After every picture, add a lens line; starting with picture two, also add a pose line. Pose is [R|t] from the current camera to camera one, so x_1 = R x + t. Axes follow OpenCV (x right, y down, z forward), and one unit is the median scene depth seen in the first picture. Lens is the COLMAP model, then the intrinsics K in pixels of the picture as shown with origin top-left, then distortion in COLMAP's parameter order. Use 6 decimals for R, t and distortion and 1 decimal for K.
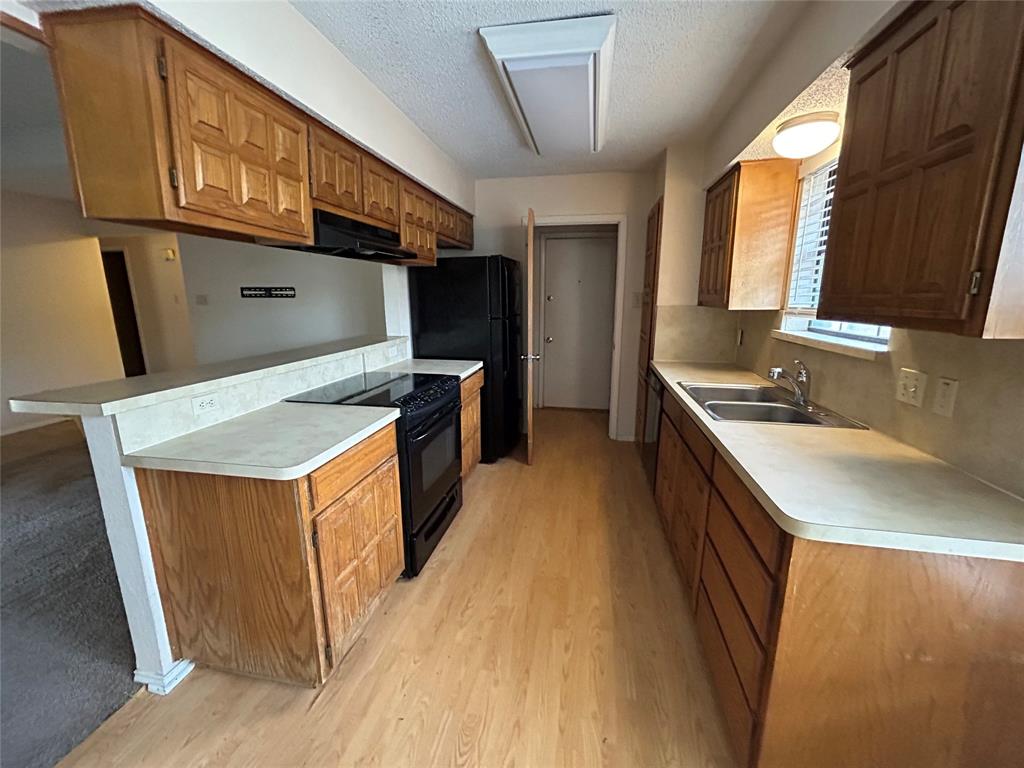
lens RADIAL K [[413.0, 0, 512.0], [0, 413.0, 384.0], [0, 0, 1]] dist [-0.001255, -0.000299]
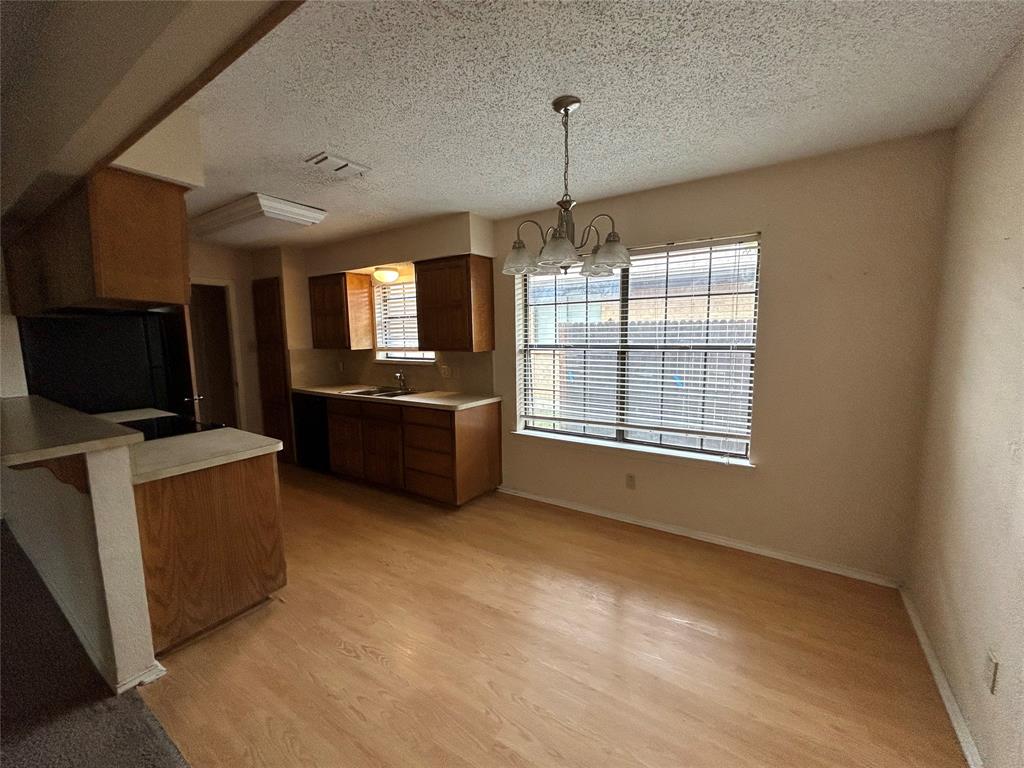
lens RADIAL K [[413.0, 0, 512.0], [0, 413.0, 384.0], [0, 0, 1]] dist [-0.001255, -0.000299]
pose [[0.387304, -0.111079, 0.915236, -0.675168], [0.204119, 0.978411, 0.032368, 0.039805], [-0.899072, 0.174281, 0.401615, -0.254401]]
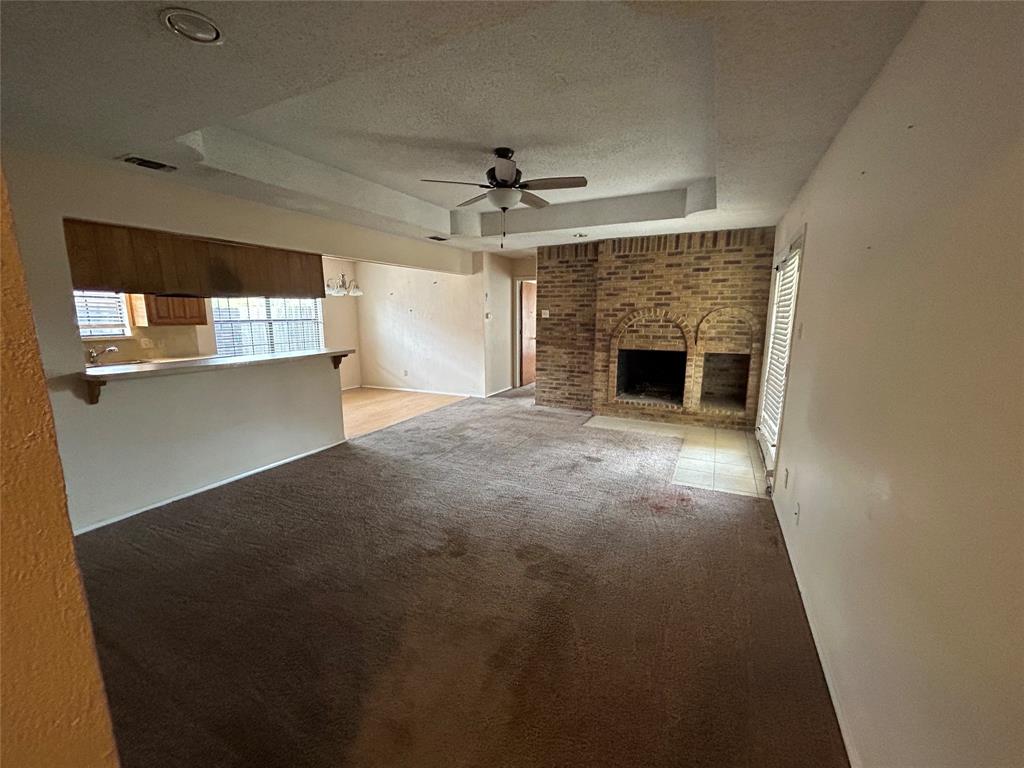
lens RADIAL K [[413.0, 0, 512.0], [0, 413.0, 384.0], [0, 0, 1]] dist [-0.001255, -0.000299]
pose [[-0.965901, -0.041072, 0.255633, -1.358247], [0.057765, 0.928265, 0.367407, -0.347370], [-0.252386, 0.369645, -0.894239, 1.517518]]
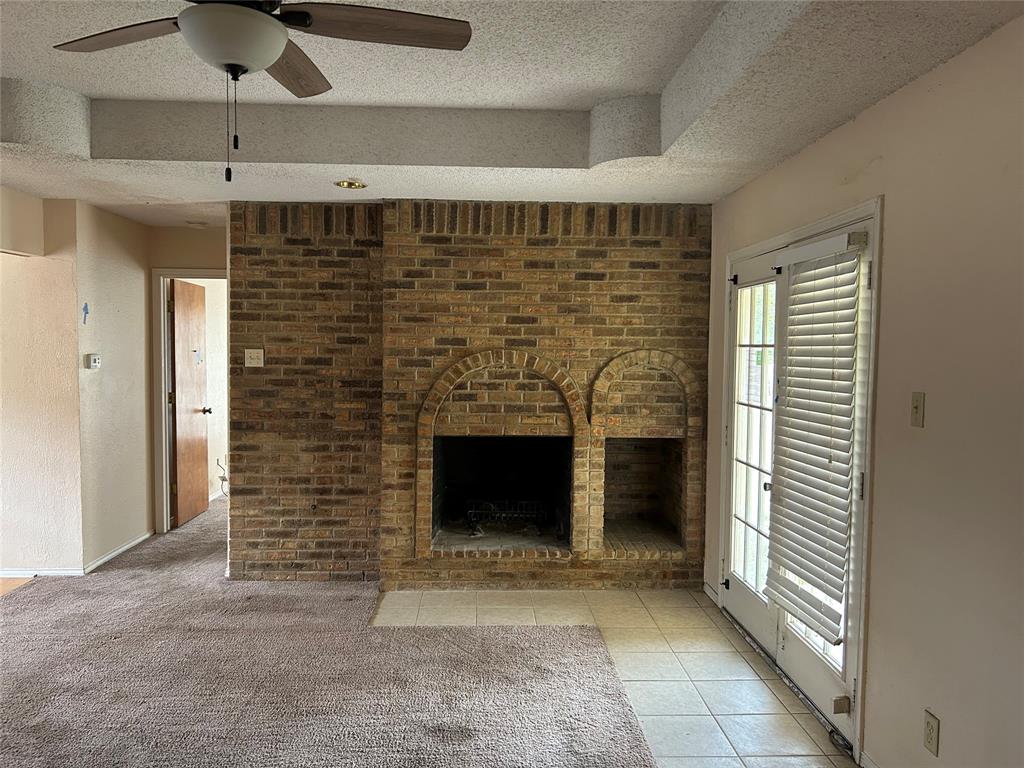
lens RADIAL K [[774.5, 0, 512.9], [0, 774.5, 380.6], [0, 0, 1]] dist [0.095709, -0.133593]
pose [[-0.973215, 0.002317, -0.229886, -1.140910], [-0.055773, 0.967698, 0.245866, -0.297761], [0.223030, 0.252102, -0.941649, 1.203110]]
